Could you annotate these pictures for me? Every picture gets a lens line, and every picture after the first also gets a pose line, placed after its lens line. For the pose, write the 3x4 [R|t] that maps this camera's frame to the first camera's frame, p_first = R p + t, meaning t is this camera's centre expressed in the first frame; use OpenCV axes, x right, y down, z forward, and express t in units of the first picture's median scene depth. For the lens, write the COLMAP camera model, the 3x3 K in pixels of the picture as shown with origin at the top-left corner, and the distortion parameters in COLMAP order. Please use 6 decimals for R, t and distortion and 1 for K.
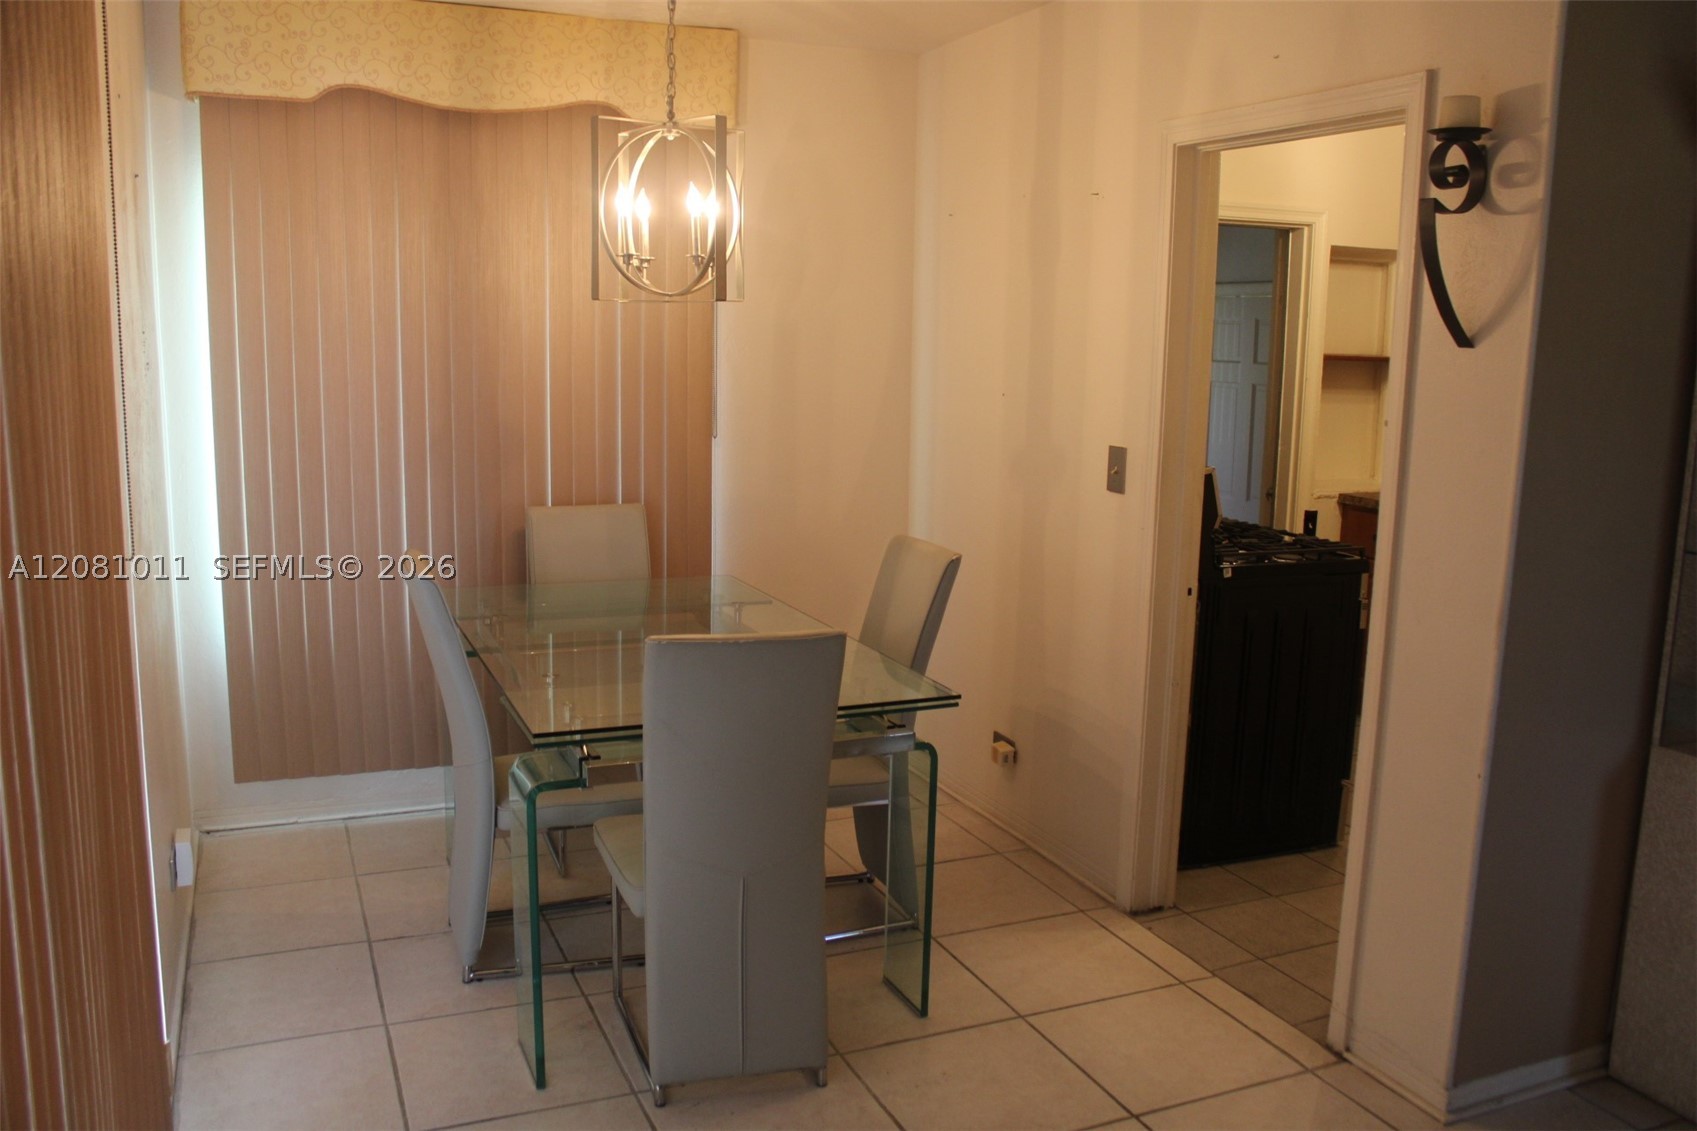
lens RADIAL K [[1381.4, 0, 826.8], [0, 1381.4, 552.4], [0, 0, 1]] dist [-0.160336, 0.144417]
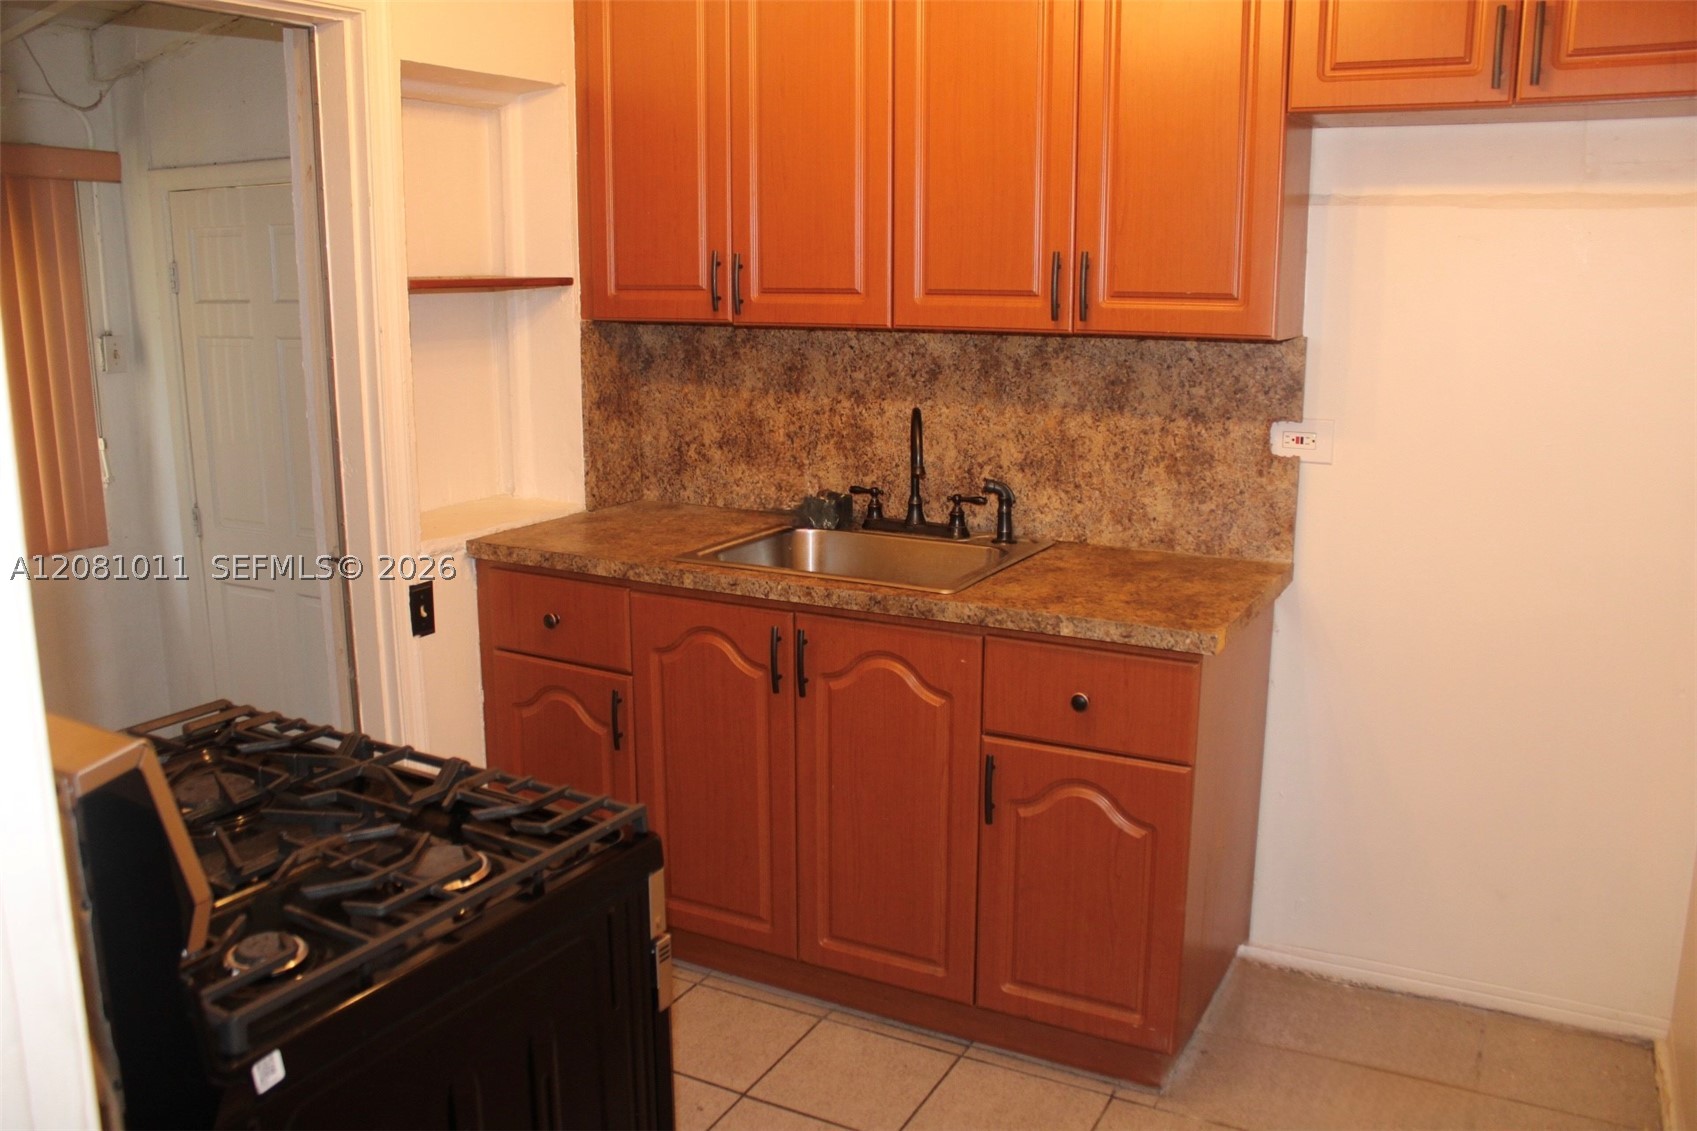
lens RADIAL K [[1381.4, 0, 826.8], [0, 1381.4, 552.4], [0, 0, 1]] dist [-0.160336, 0.144417]
pose [[0.776906, -0.147956, 0.611985, 0.161904], [0.116997, 0.988993, 0.090578, -0.072039], [-0.618650, 0.001230, 0.785666, 0.499118]]
